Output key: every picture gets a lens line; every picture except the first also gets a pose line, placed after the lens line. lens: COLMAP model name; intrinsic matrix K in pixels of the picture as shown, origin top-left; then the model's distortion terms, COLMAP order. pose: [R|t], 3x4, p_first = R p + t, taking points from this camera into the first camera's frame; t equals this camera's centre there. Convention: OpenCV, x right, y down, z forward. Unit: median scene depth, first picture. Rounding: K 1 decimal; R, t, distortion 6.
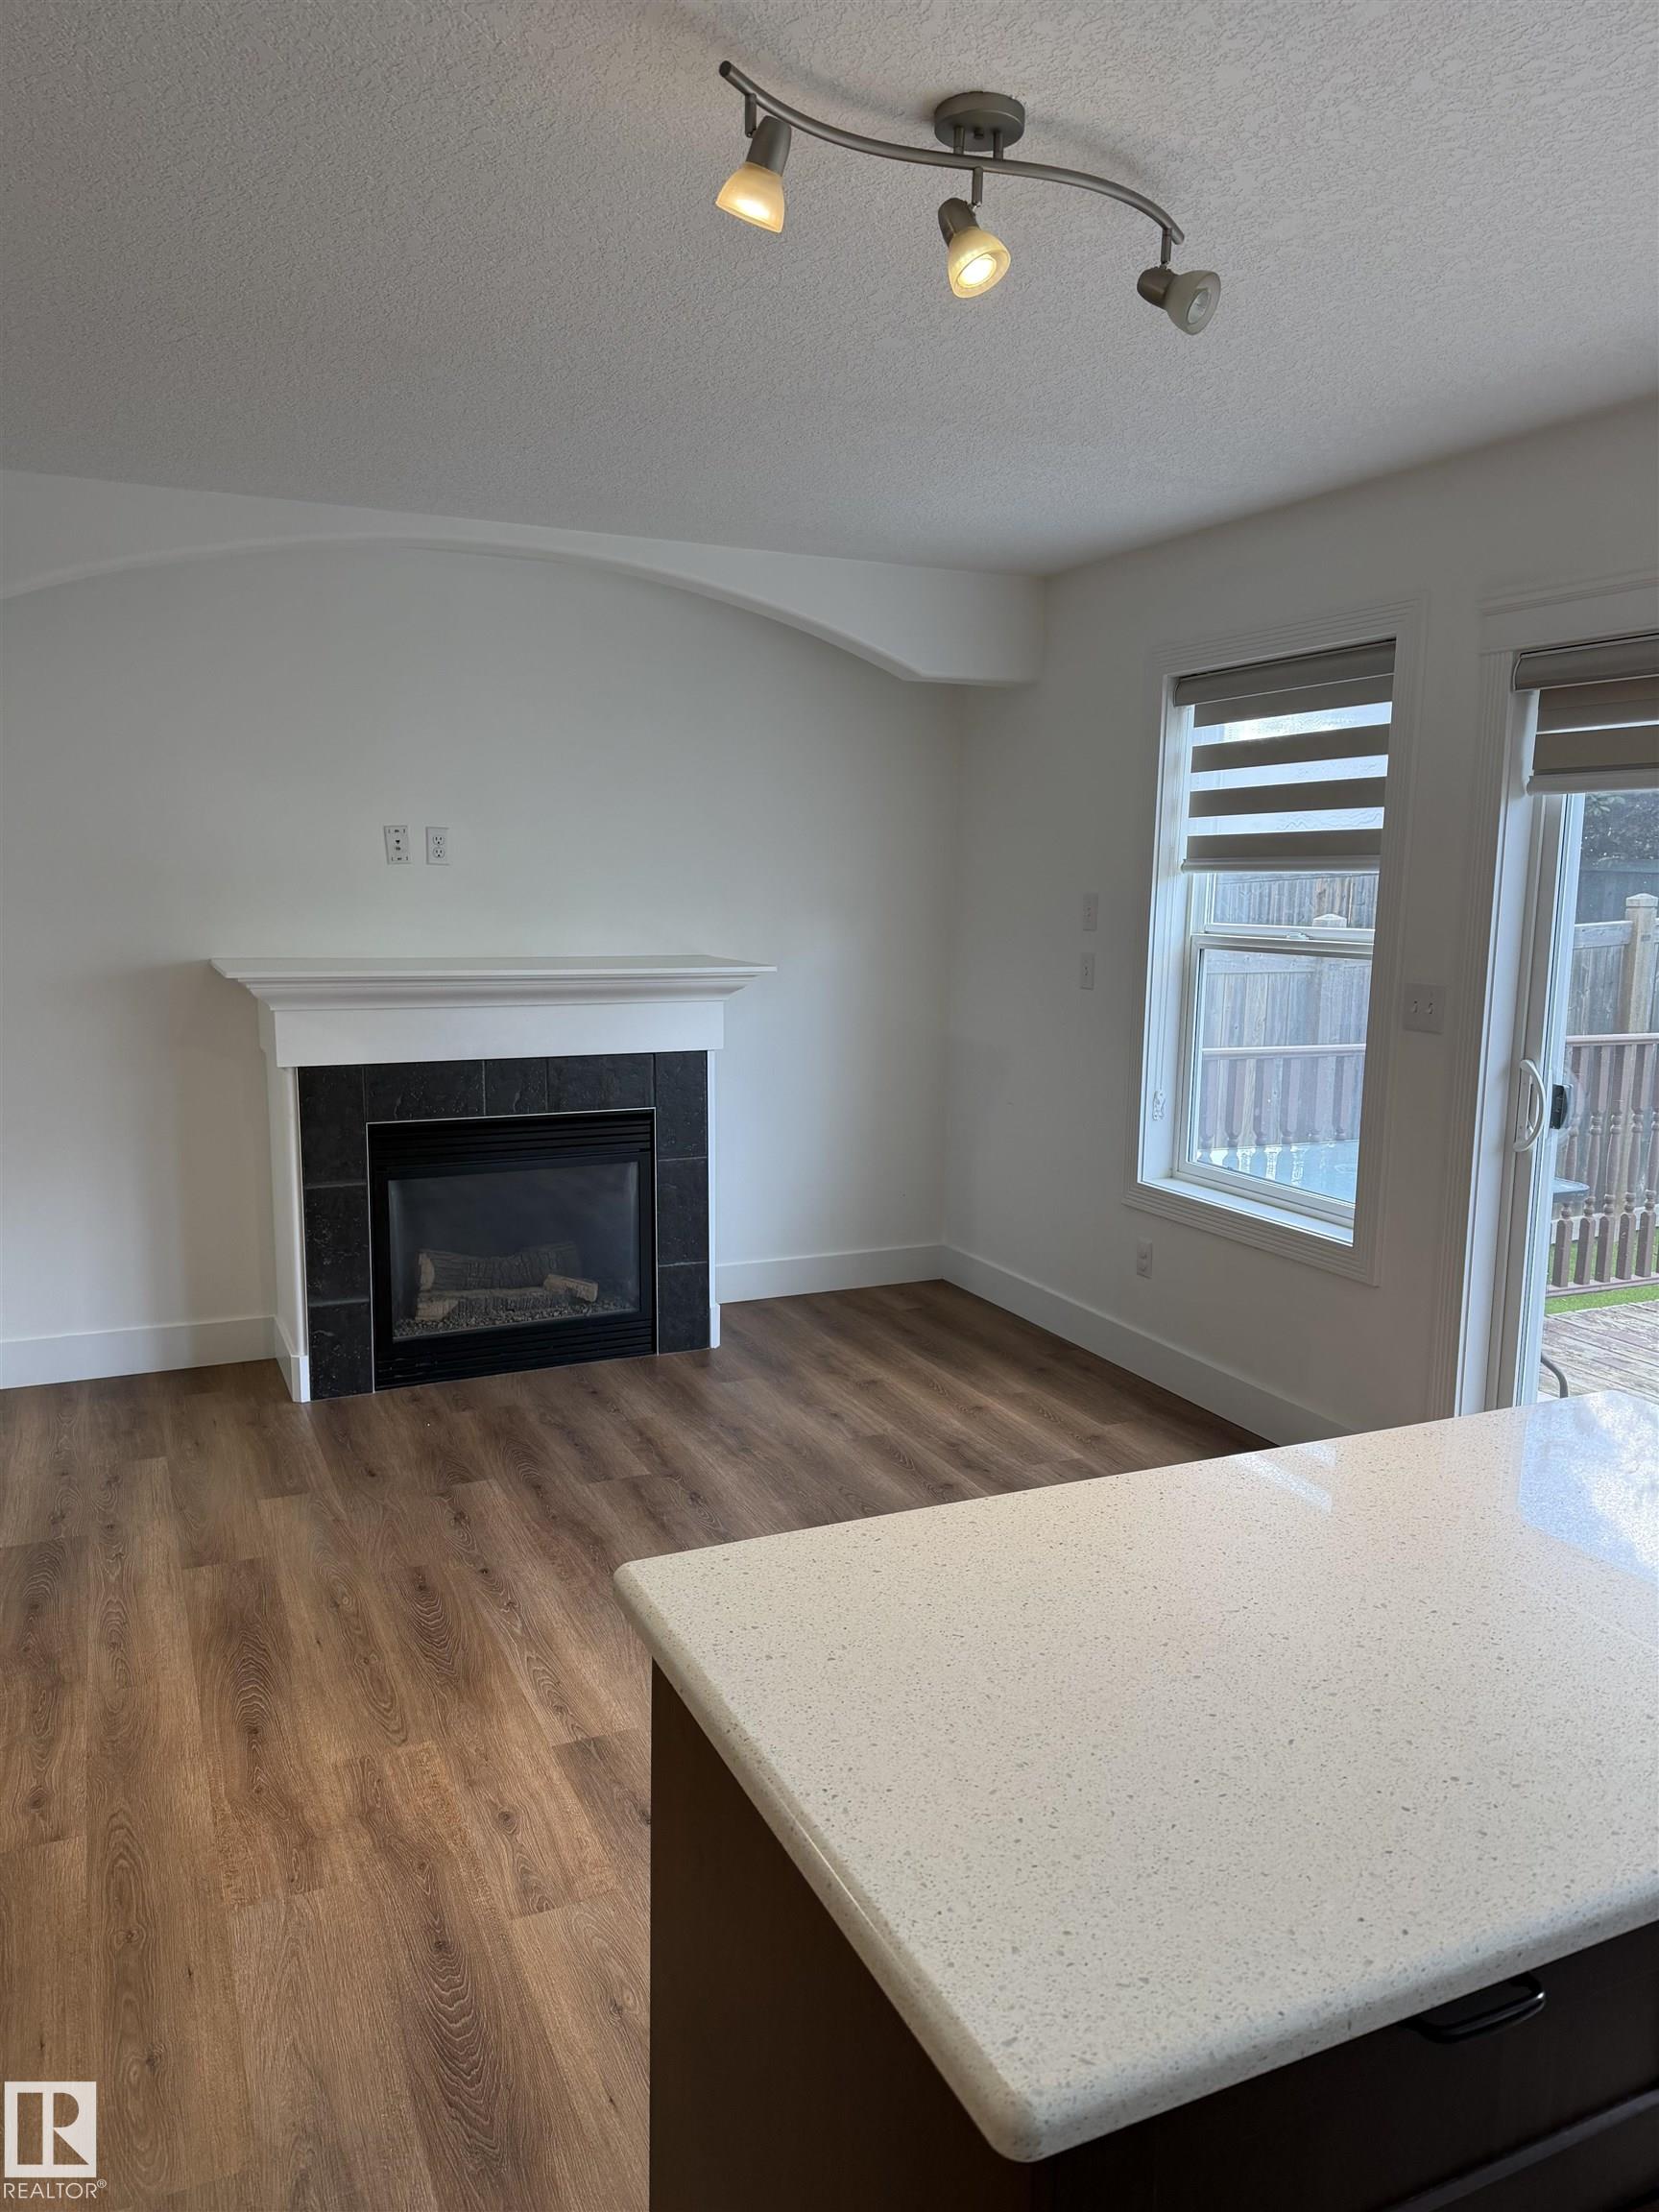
lens RADIAL K [[1551.7, 0, 818.4], [0, 1551.7, 1101.3], [0, 0, 1]] dist [0.047882, -0.043754]
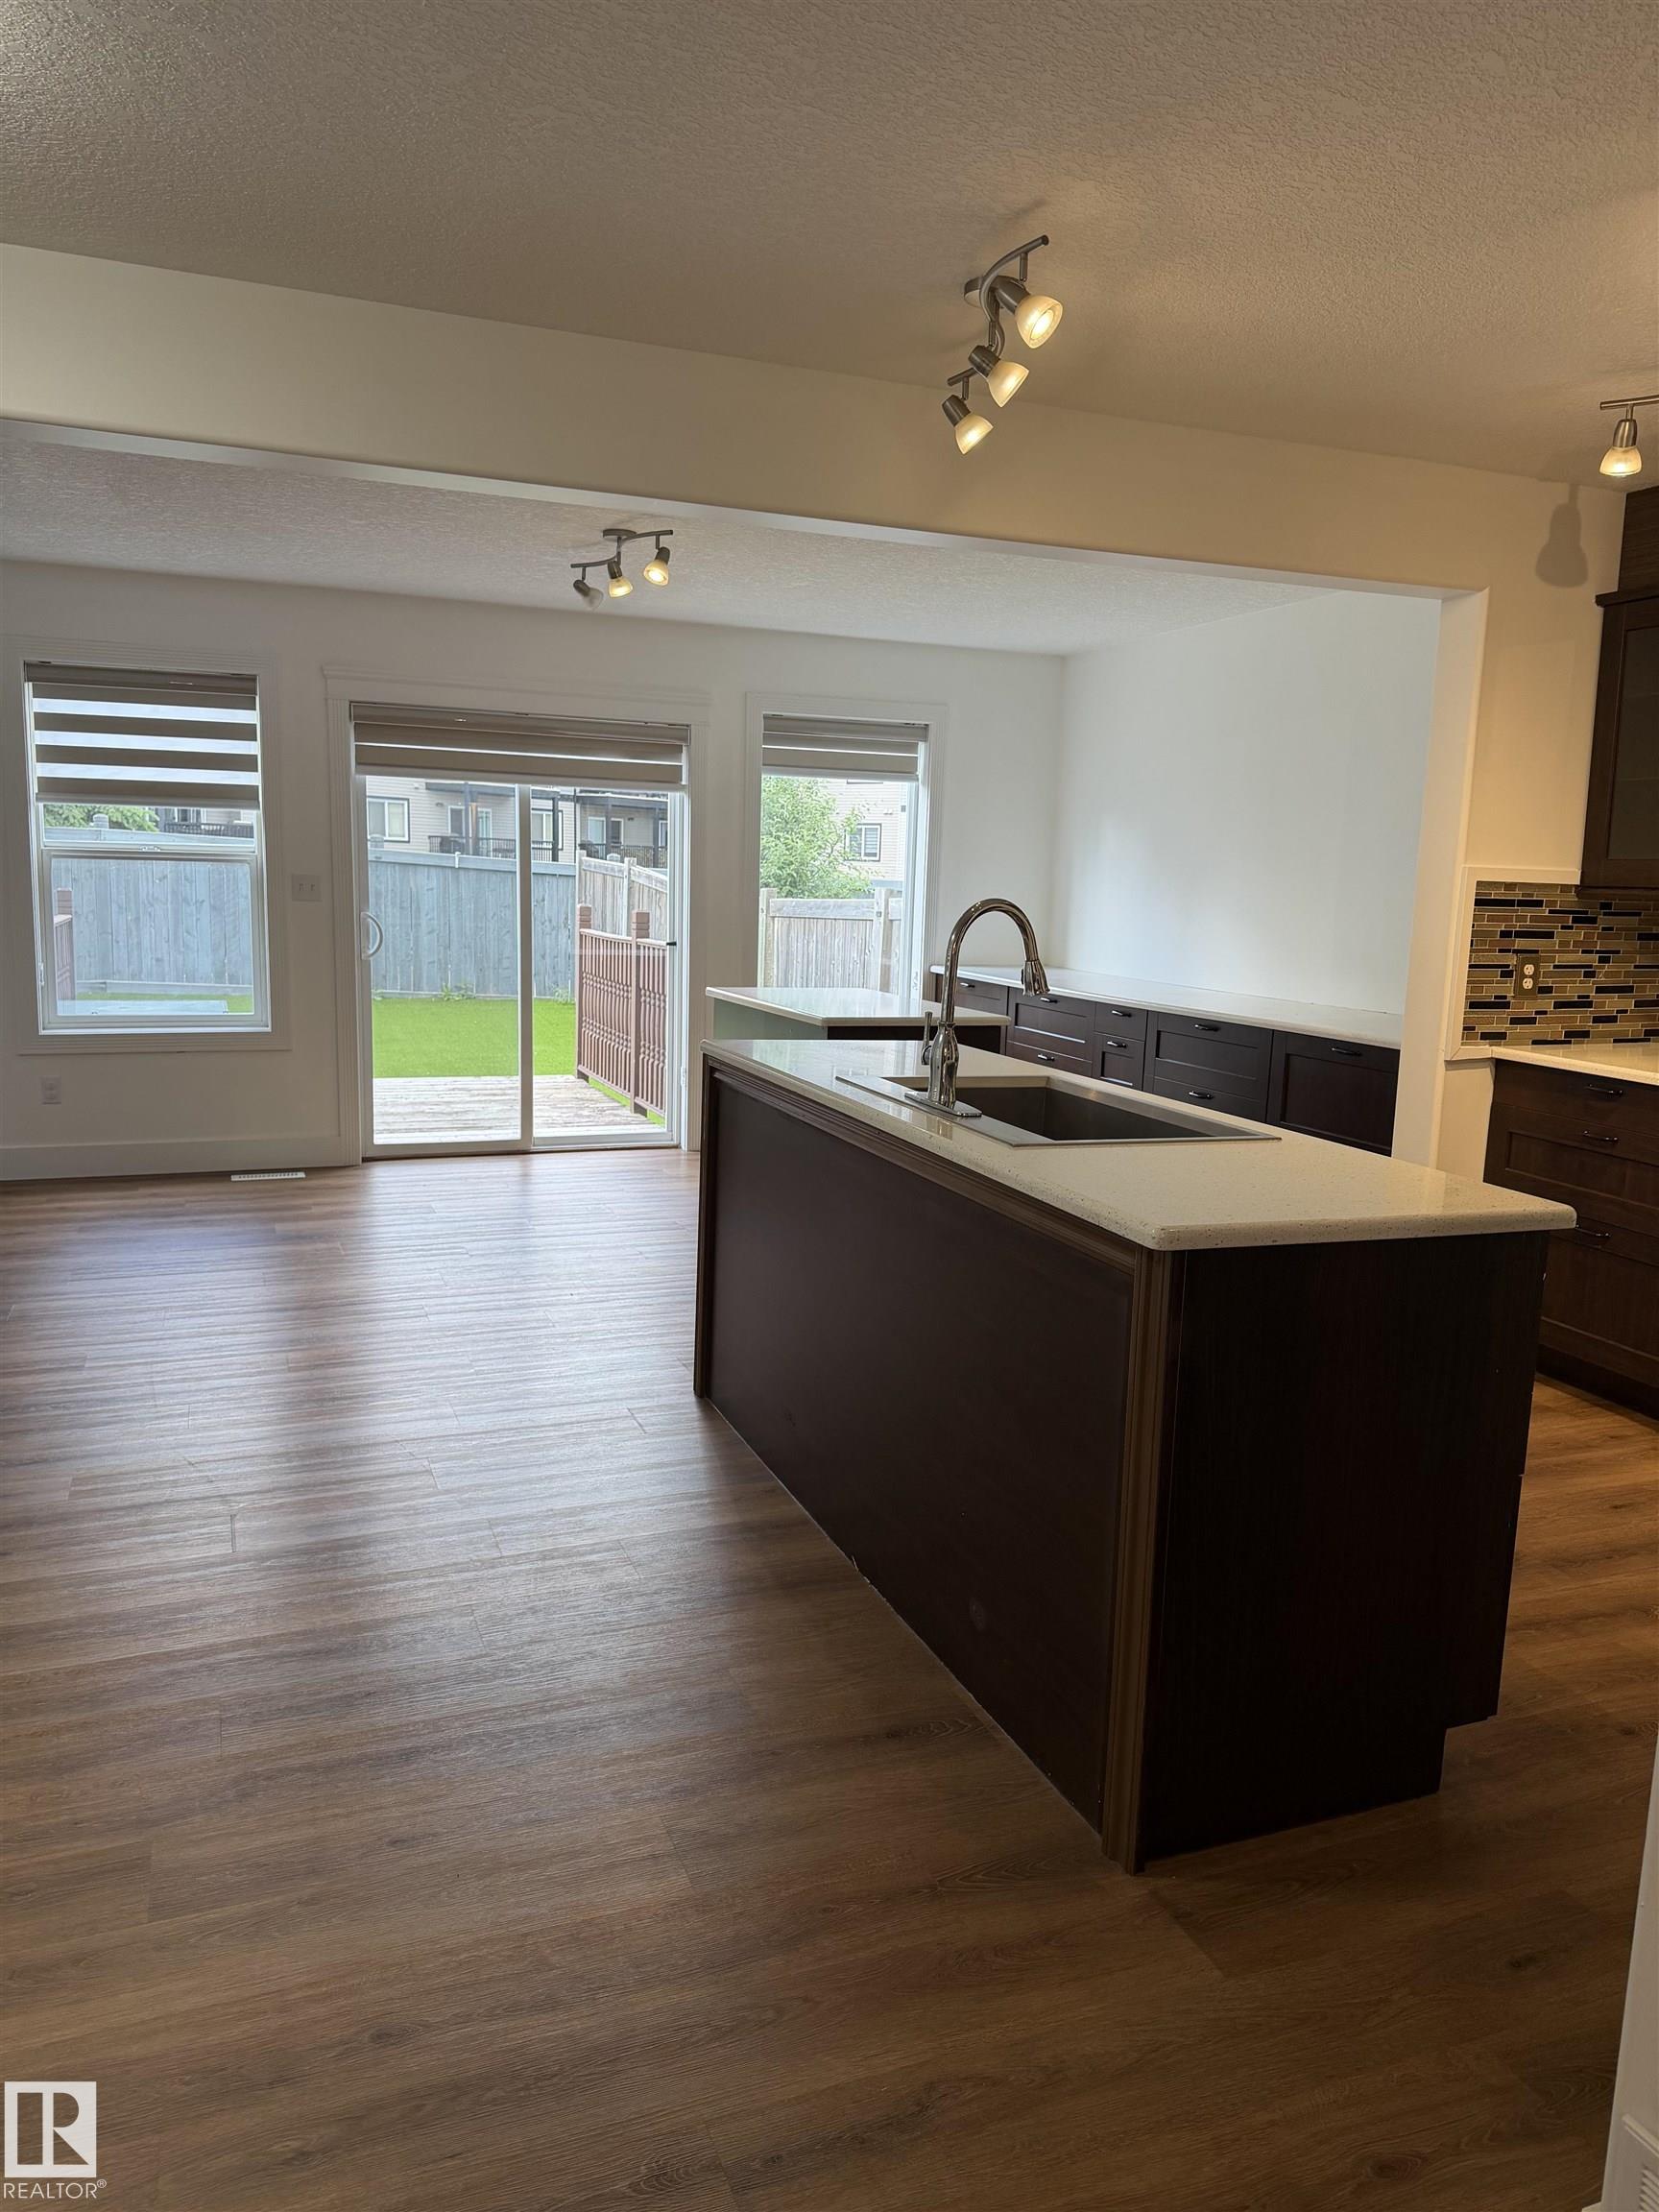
lens RADIAL K [[1551.6, 0, 829.5], [0, 1551.6, 1106.0], [0, 0, 1]] dist [0.045012, -0.036129]
pose [[0.076151, -0.162952, 0.983691, -2.008591], [0.125188, 0.980311, 0.152701, -0.016703], [-0.989206, 0.111518, 0.095051, 0.374905]]
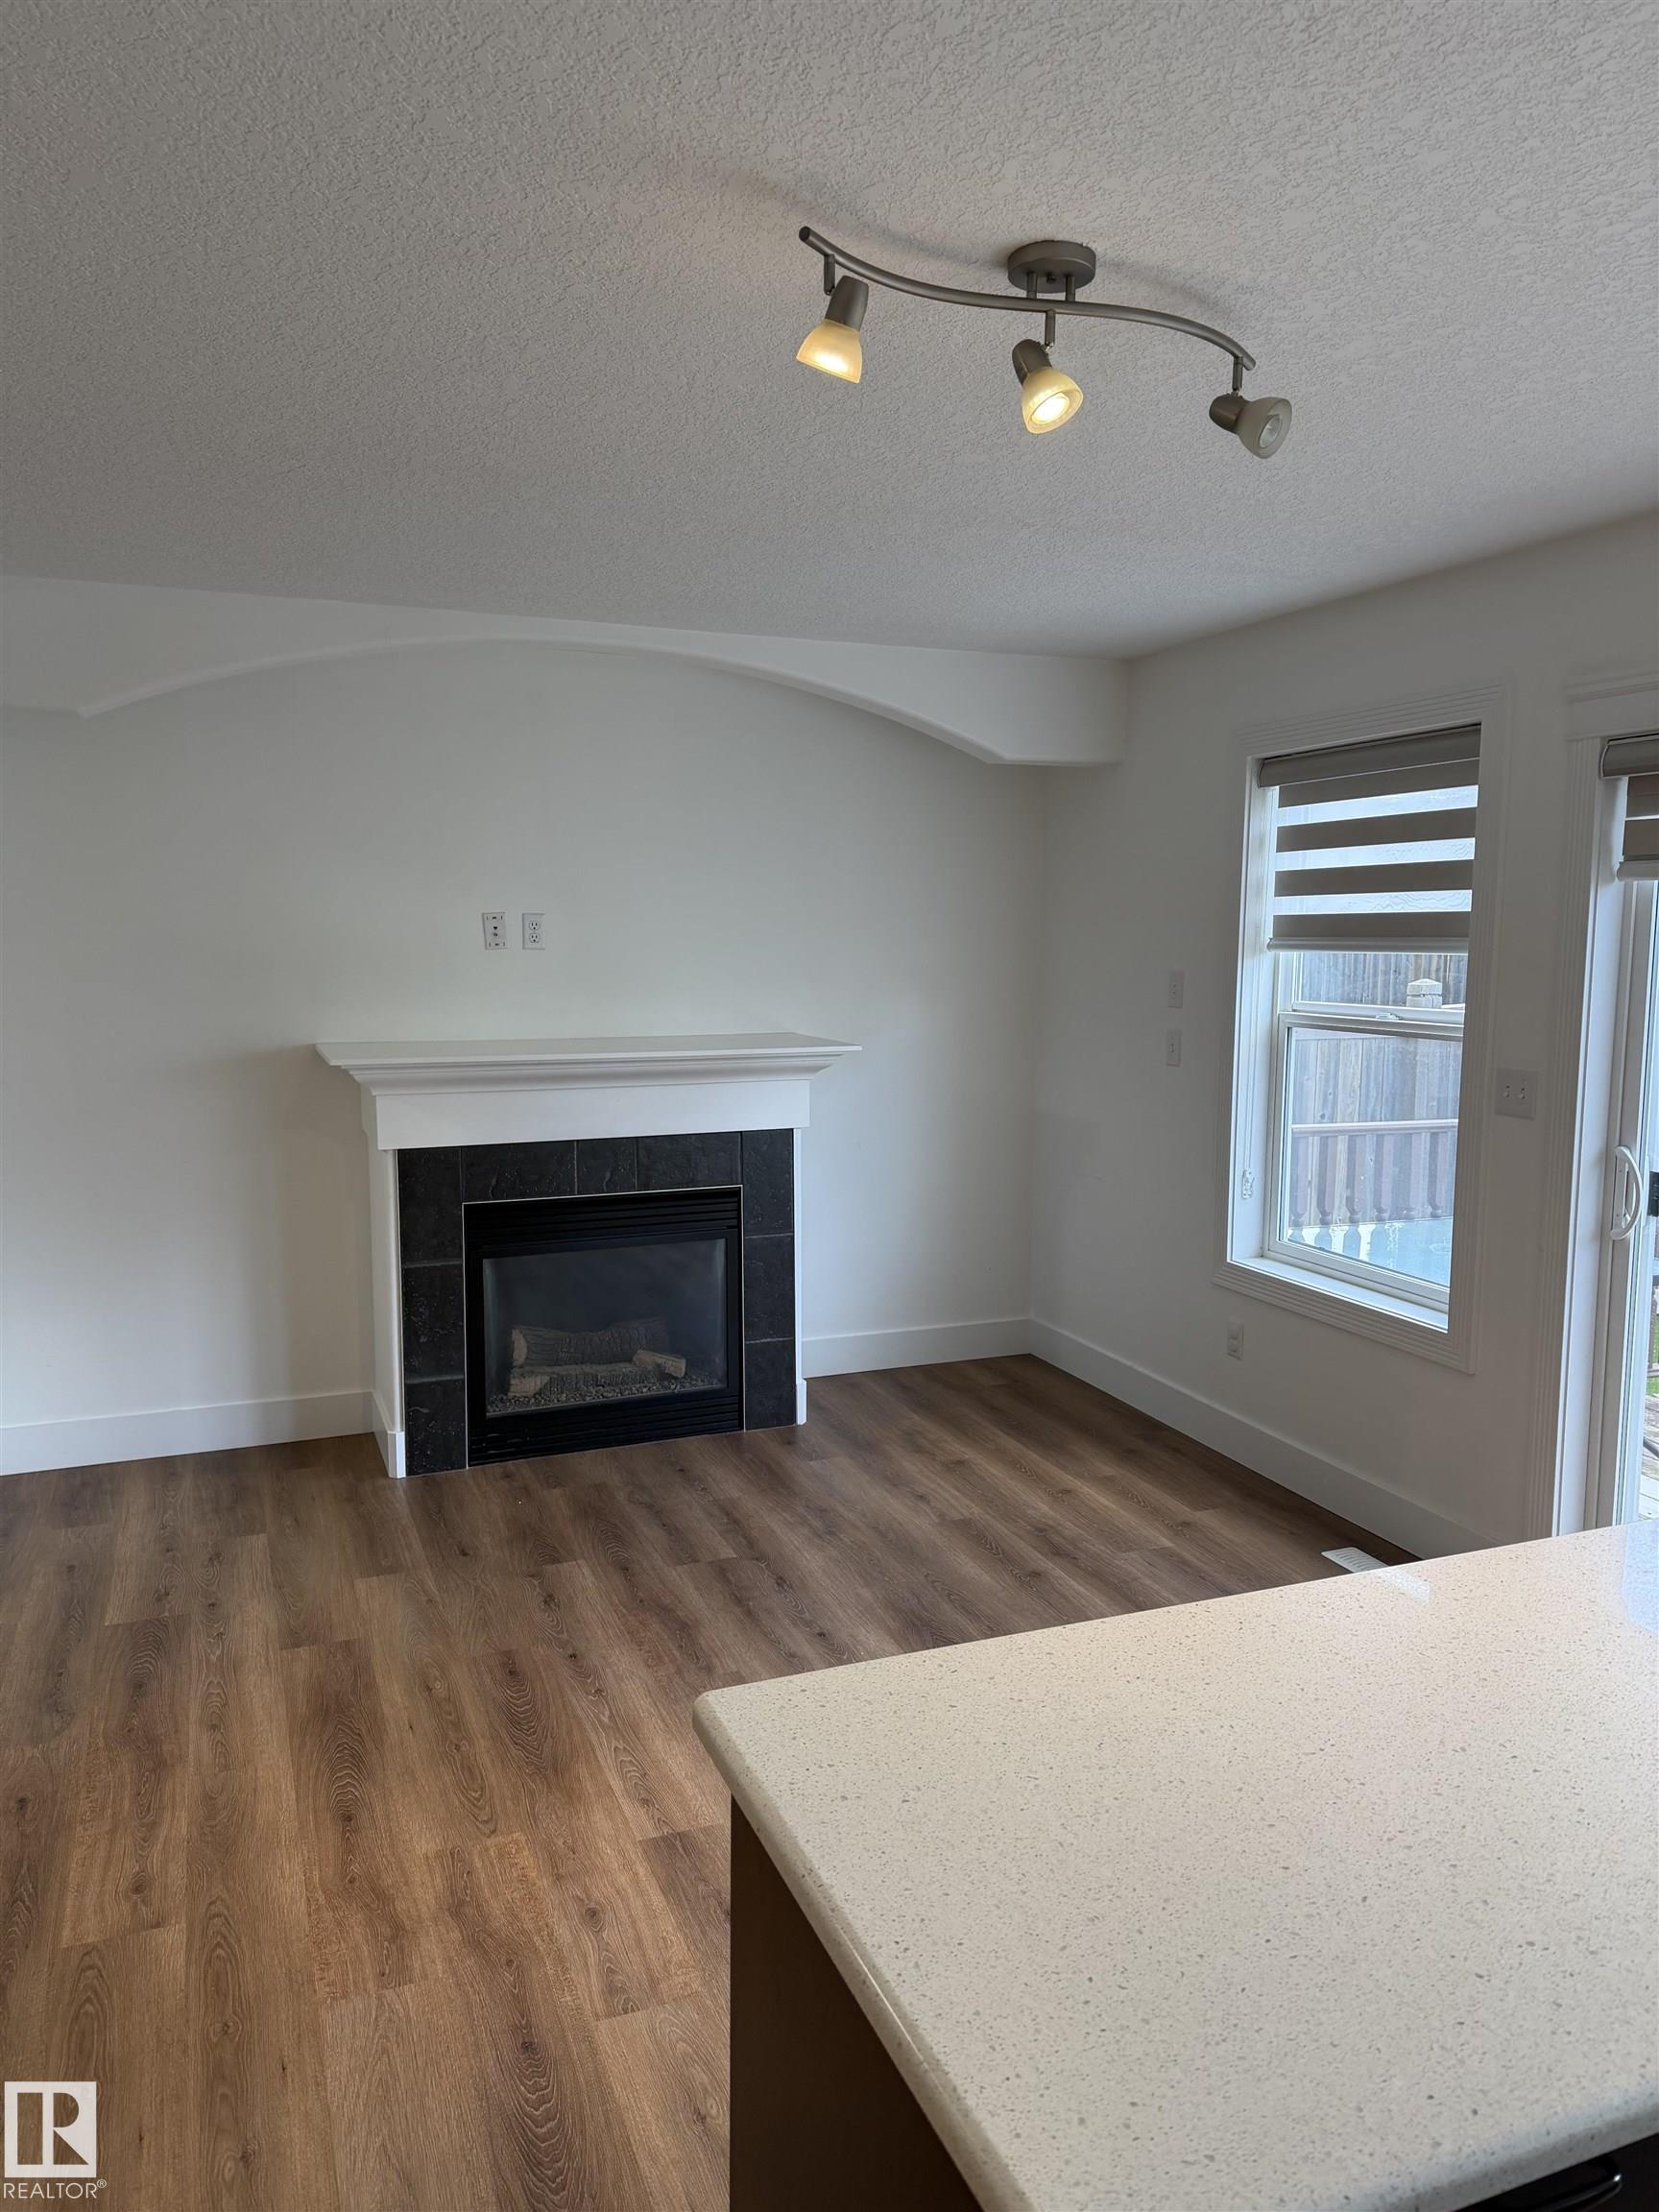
lens RADIAL K [[1551.6, 0, 829.5], [0, 1551.6, 1106.0], [0, 0, 1]] dist [0.045012, -0.036129]
pose [[0.998690, -0.002778, -0.051085, 0.005727], [0.001121, 0.999474, -0.032423, -0.028716], [0.051148, 0.032324, 0.998168, -0.015249]]
